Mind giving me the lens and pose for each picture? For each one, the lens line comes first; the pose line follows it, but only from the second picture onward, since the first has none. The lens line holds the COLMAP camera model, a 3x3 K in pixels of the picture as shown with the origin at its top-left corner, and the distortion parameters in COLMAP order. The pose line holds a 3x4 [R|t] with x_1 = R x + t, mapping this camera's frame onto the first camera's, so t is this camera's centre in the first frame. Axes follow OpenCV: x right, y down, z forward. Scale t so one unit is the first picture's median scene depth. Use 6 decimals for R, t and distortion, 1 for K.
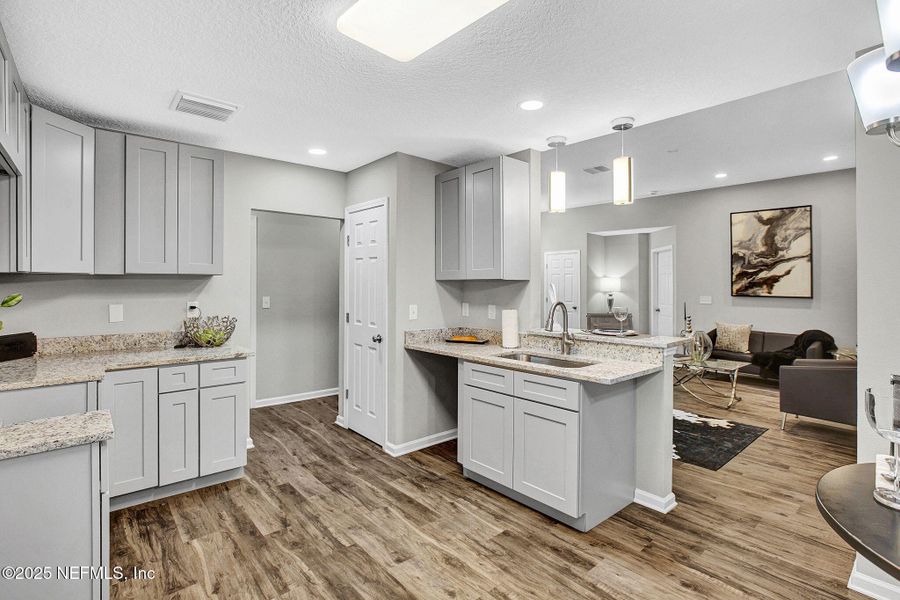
lens RADIAL K [[441.0, 0, 431.6], [0, 441.0, 278.2], [0, 0, 1]] dist [0.001152, 0.005823]
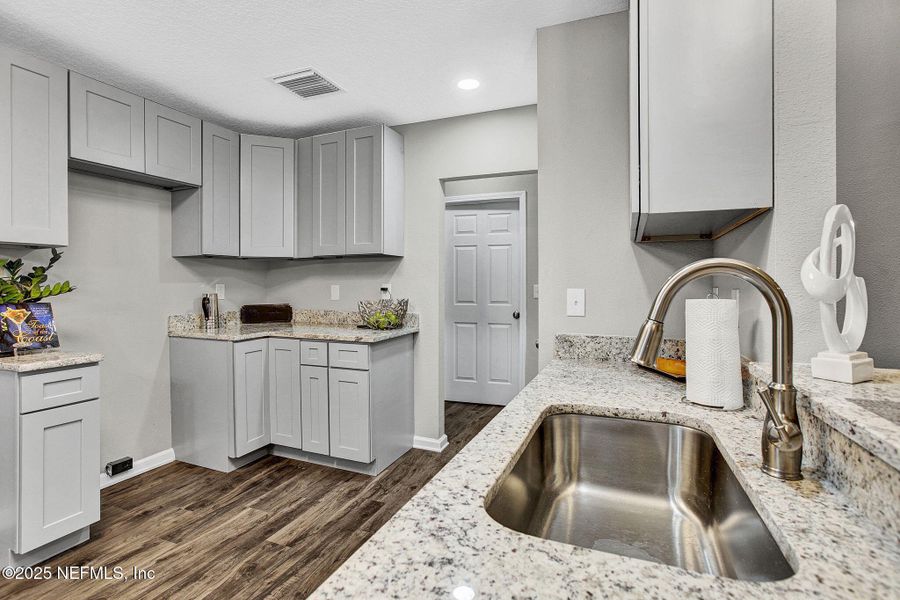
lens RADIAL K [[441.0, 0, 437.2], [0, 441.0, 282.9], [0, 0, 1]] dist [0.001152, 0.005823]
pose [[0.446852, -0.012030, -0.894527, 0.495003], [0.015101, 0.999869, -0.005903, 0.072241], [0.894480, -0.010870, 0.446975, 0.806258]]
